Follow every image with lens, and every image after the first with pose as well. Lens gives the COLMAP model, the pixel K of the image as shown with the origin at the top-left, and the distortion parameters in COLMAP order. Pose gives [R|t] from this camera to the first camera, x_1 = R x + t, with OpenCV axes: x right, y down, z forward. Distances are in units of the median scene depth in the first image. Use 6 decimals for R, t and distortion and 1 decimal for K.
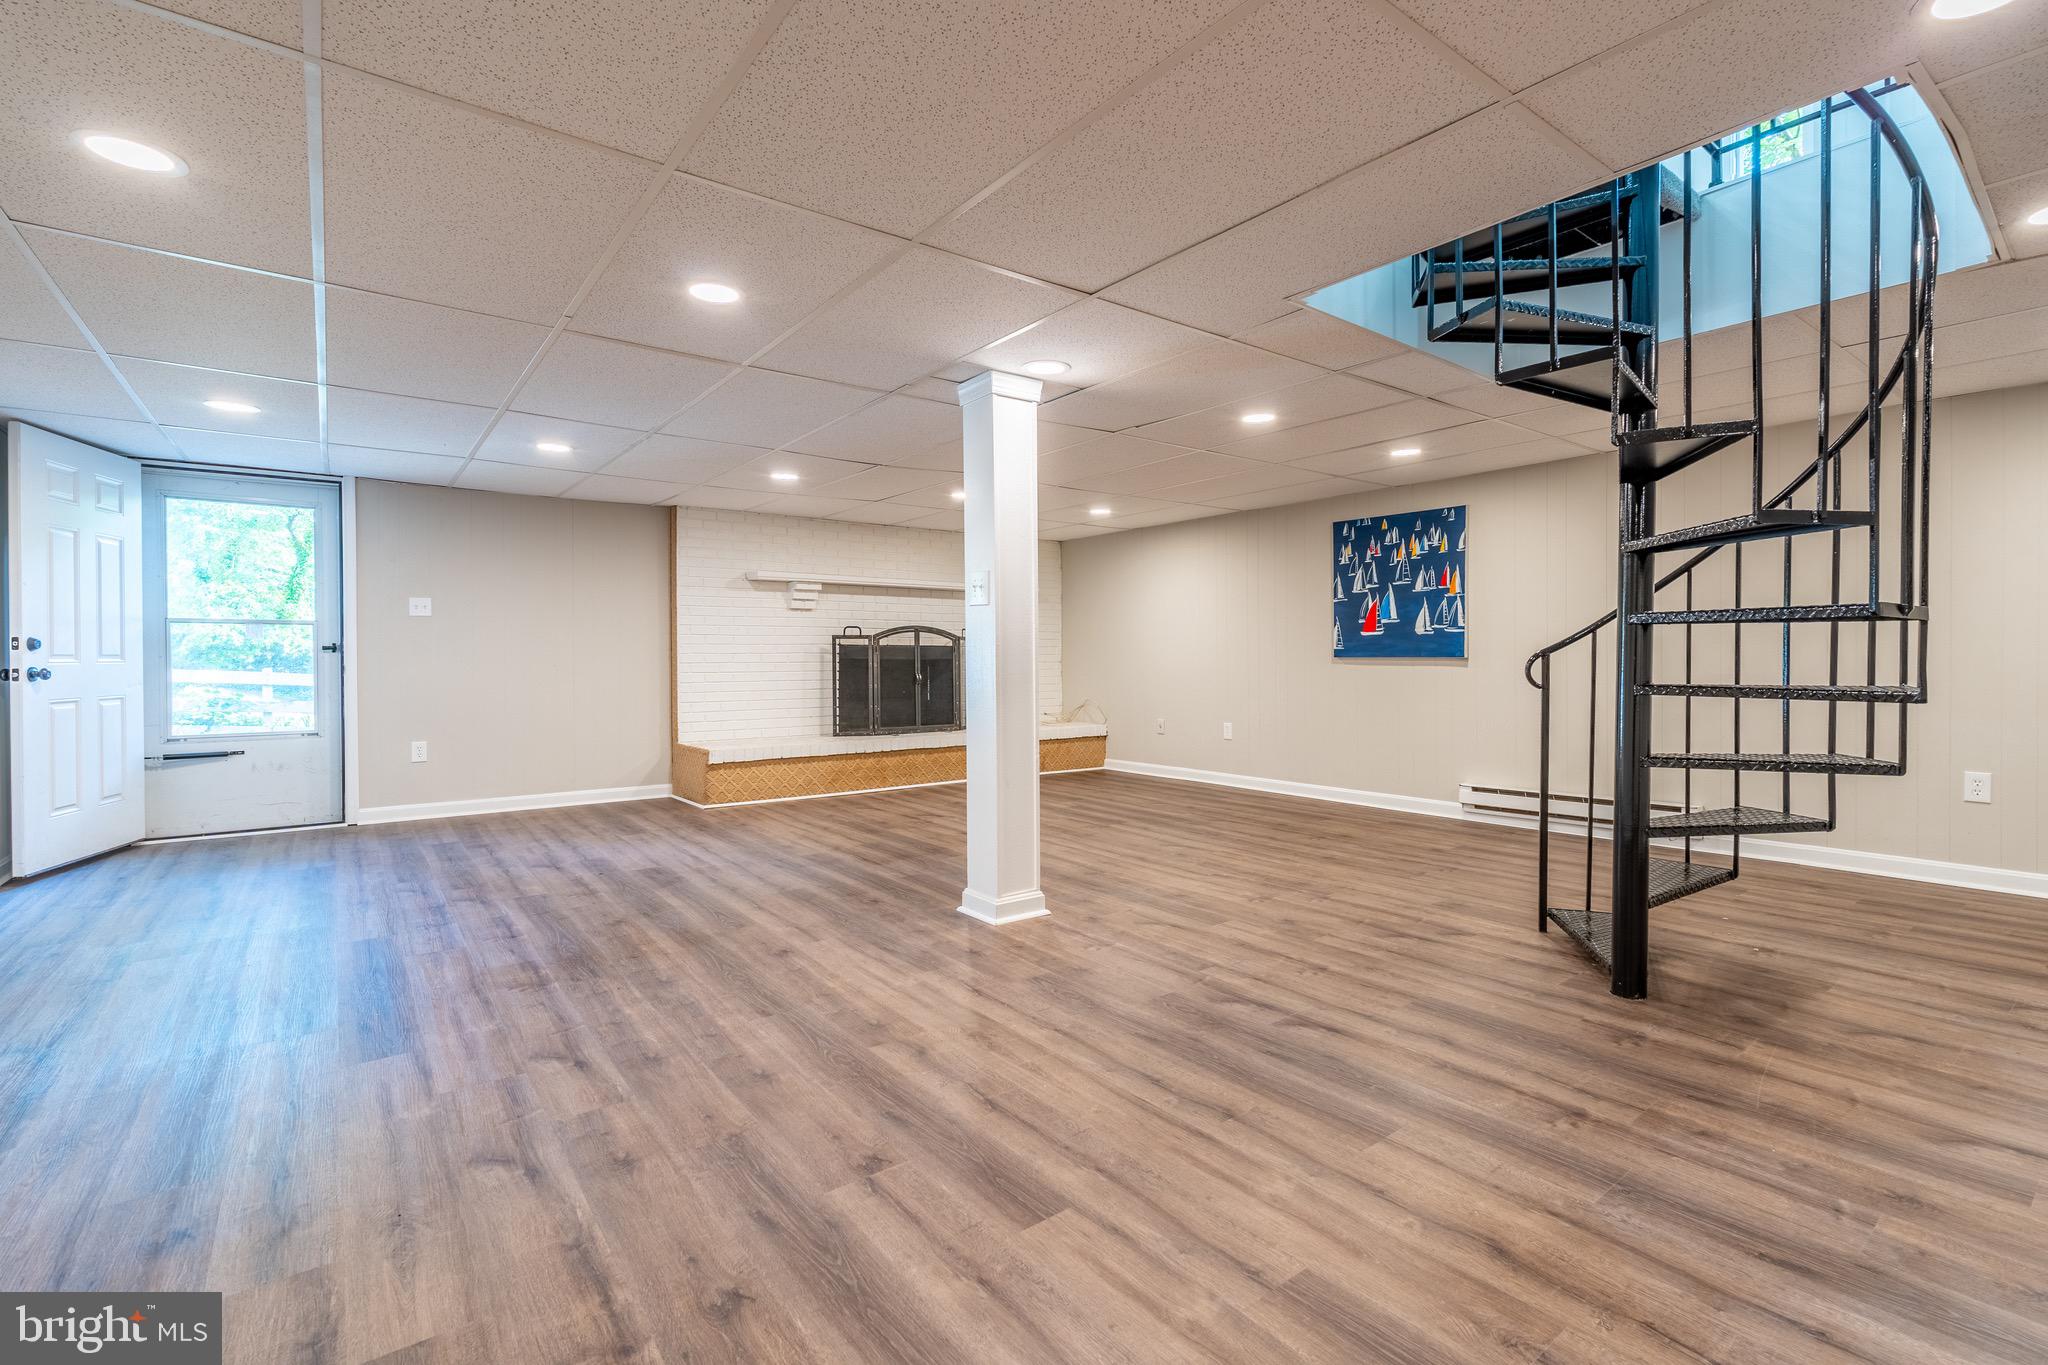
lens RADIAL K [[908.8, 0, 1021.6], [0, 908.8, 660.6], [0, 0, 1]] dist [-0.005177, 0.001607]
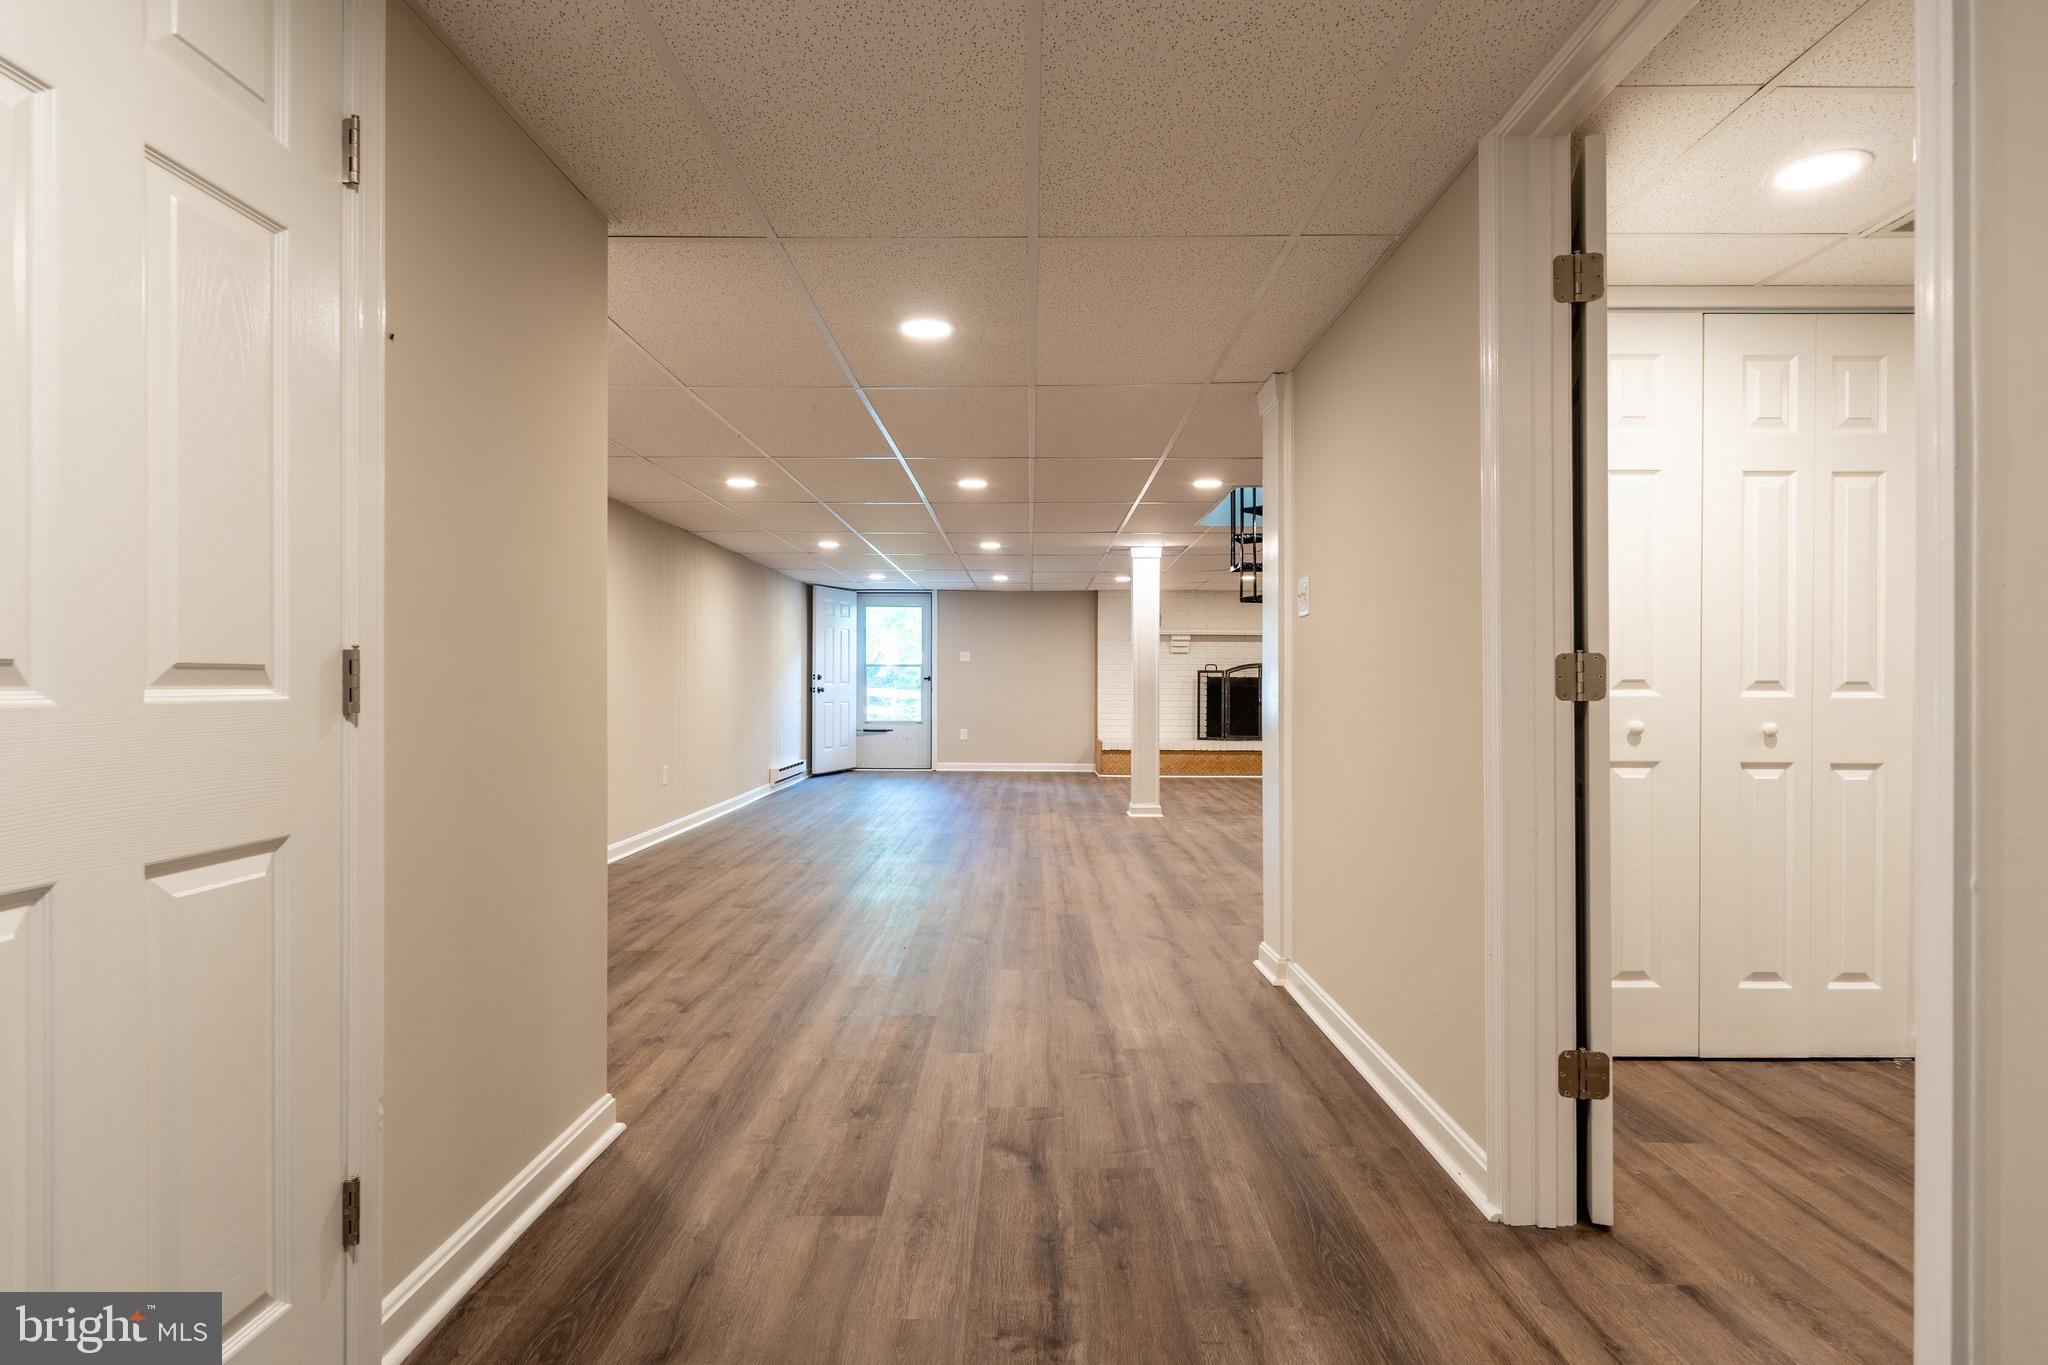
lens RADIAL K [[1047.1, 0, 1025.9], [0, 1047.1, 693.0], [0, 0, 1]] dist [-0.003384, -0.000254]
pose [[0.790755, 0.013074, -0.611993, 0.749193], [-0.010219, 0.999915, 0.008158, -0.003404], [0.612048, -0.000197, 0.790821, -0.618835]]
